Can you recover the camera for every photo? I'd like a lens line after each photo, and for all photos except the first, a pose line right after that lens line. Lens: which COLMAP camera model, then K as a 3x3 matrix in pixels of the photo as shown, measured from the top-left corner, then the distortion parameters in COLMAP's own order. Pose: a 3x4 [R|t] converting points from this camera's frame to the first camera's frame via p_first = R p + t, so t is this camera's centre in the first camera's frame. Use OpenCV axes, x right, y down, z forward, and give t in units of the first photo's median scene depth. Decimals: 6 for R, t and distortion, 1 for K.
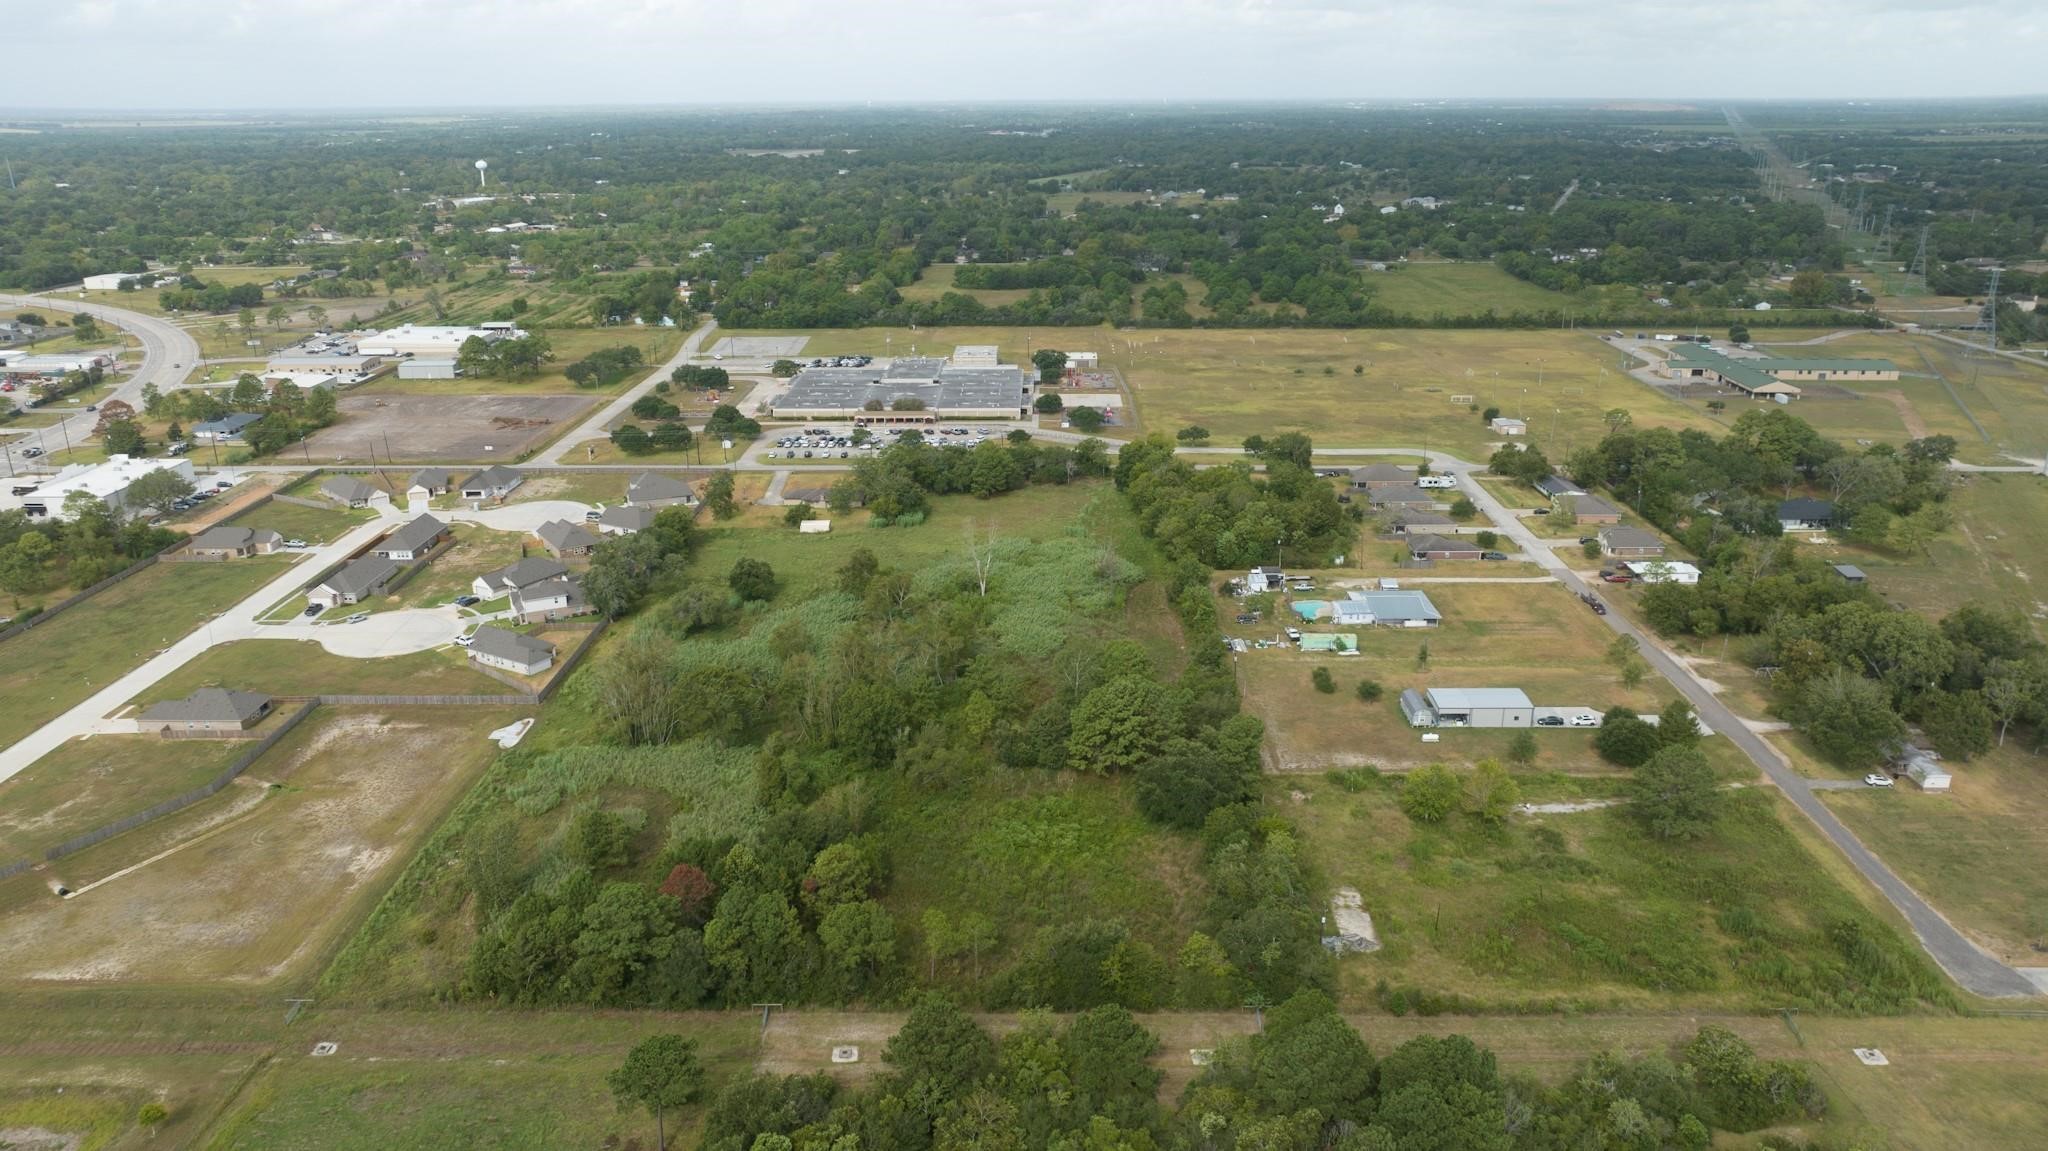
lens RADIAL K [[1442.3, 0, 1024.0], [0, 1442.3, 575.5], [0, 0, 1]] dist [-0.027116, 0.020381]
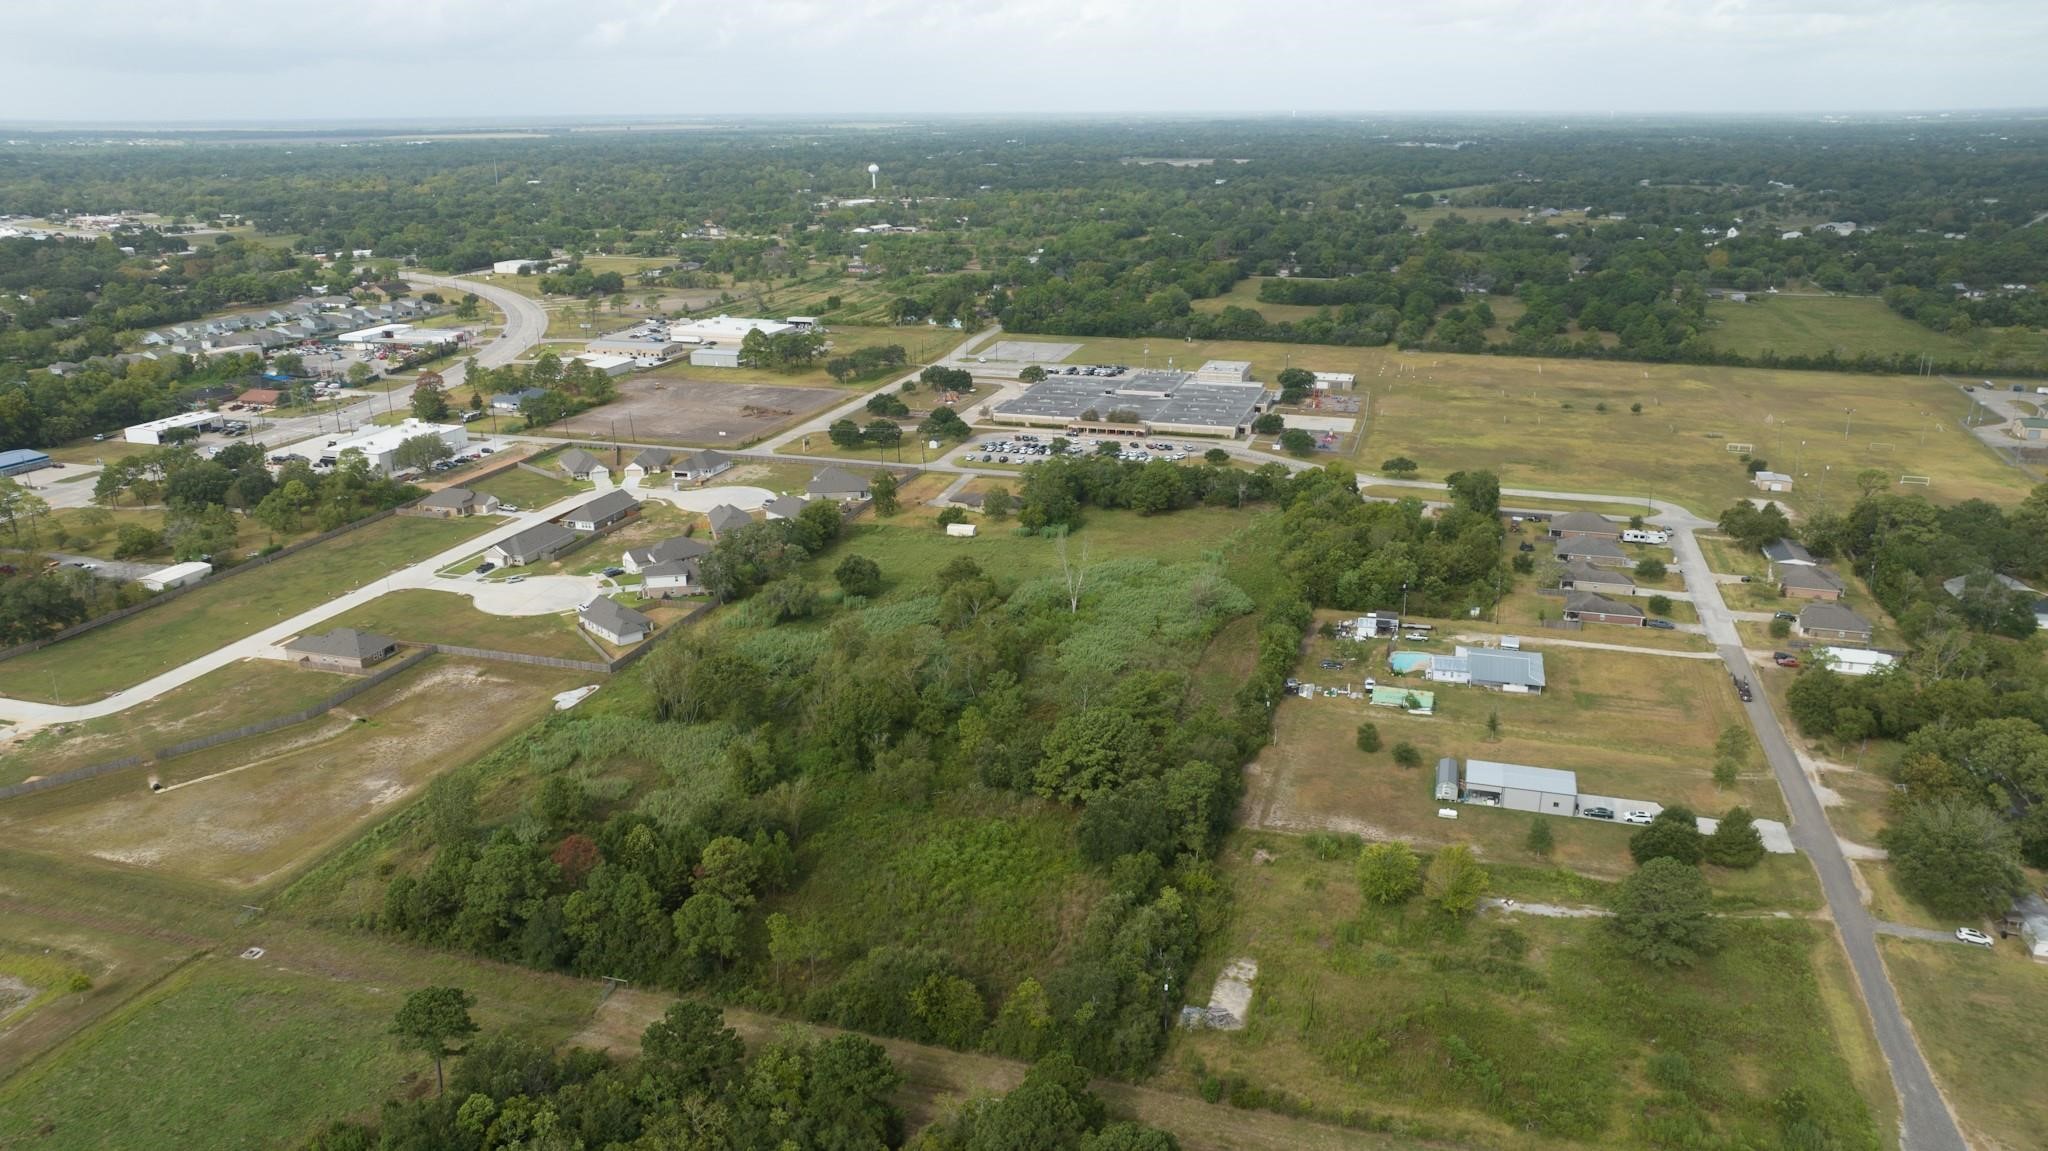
lens RADIAL K [[1442.3, 0, 1024.0], [0, 1442.3, 575.5], [0, 0, 1]] dist [-0.027116, 0.020381]
pose [[0.959827, 0.088508, -0.266268, 0.196797], [-0.090092, 0.995914, 0.006284, -0.014466], [0.265736, 0.017957, 0.963879, 0.037966]]
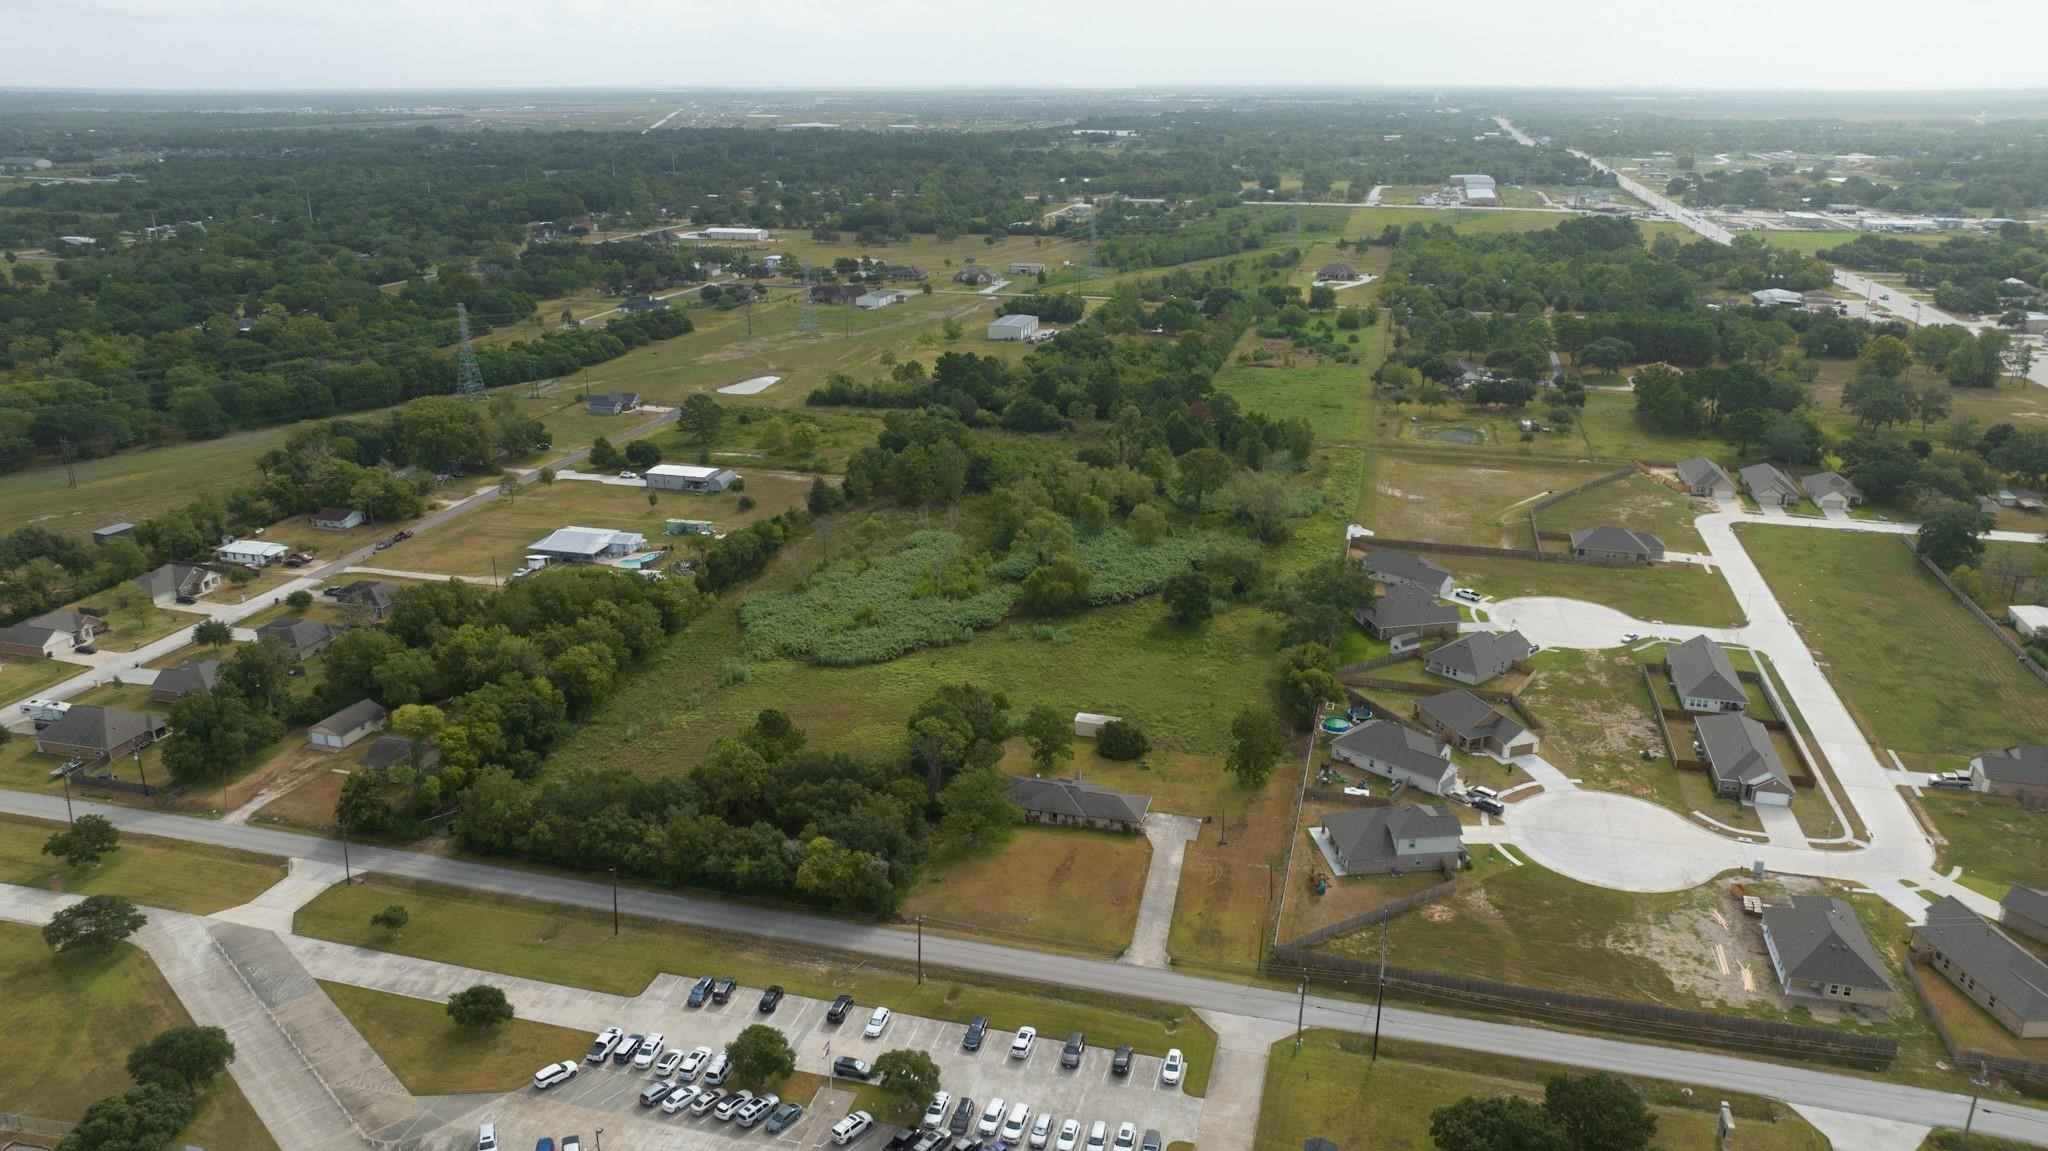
lens RADIAL K [[1442.3, 0, 1024.0], [0, 1442.3, 575.5], [0, 0, 1]] dist [-0.027116, 0.020381]
pose [[-0.968887, -0.075523, 0.235697, -0.296684], [0.084740, 0.793525, 0.602609, -0.543761], [-0.232543, 0.603833, -0.762437, 1.673038]]
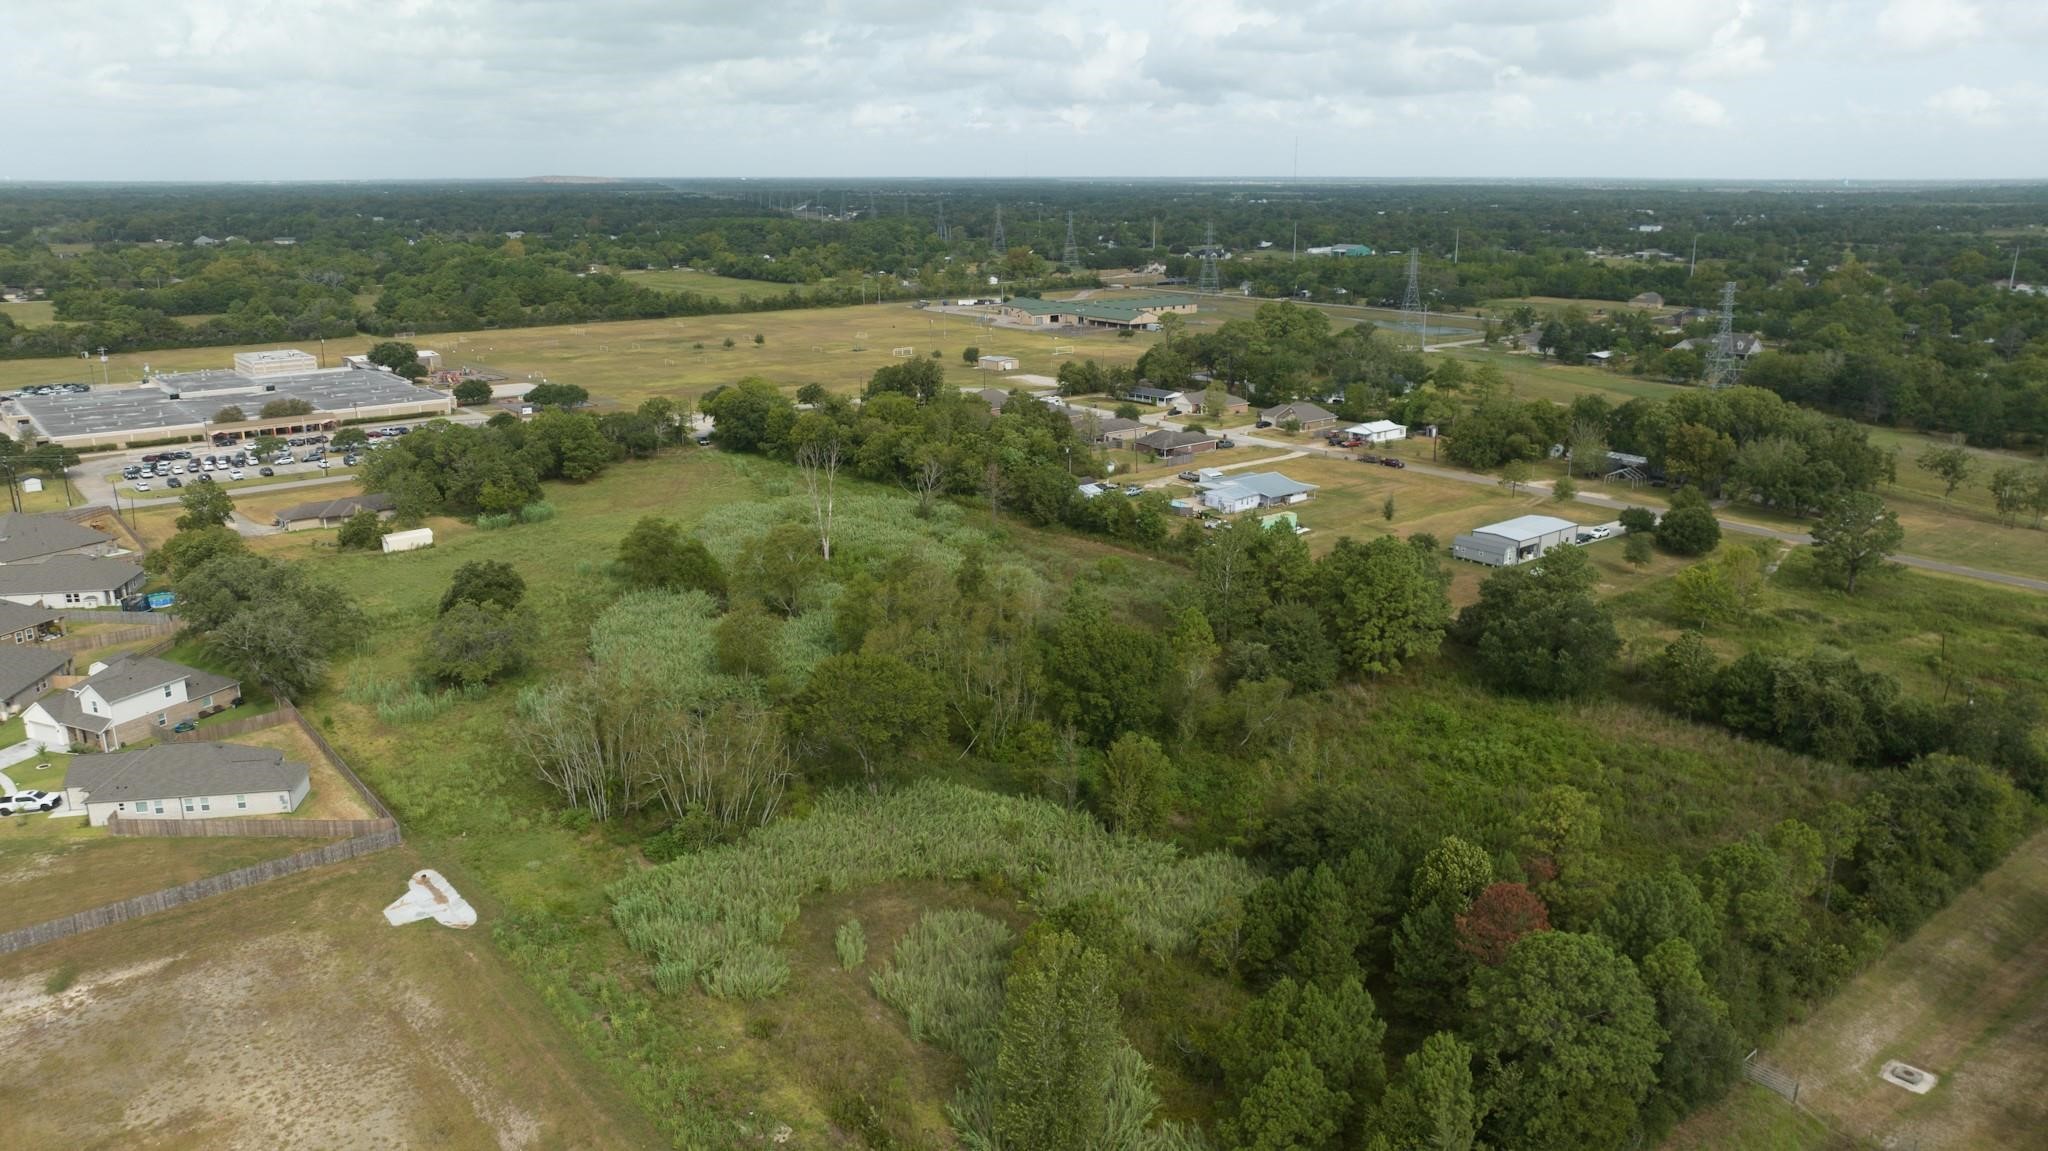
lens RADIAL K [[1442.3, 0, 1024.0], [0, 1442.3, 575.5], [0, 0, 1]] dist [-0.027116, 0.020381]
pose [[0.763736, -0.169204, 0.622958, -0.383801], [0.202610, 0.979102, 0.017542, 0.028350], [-0.612908, 0.112820, 0.782059, 0.396243]]
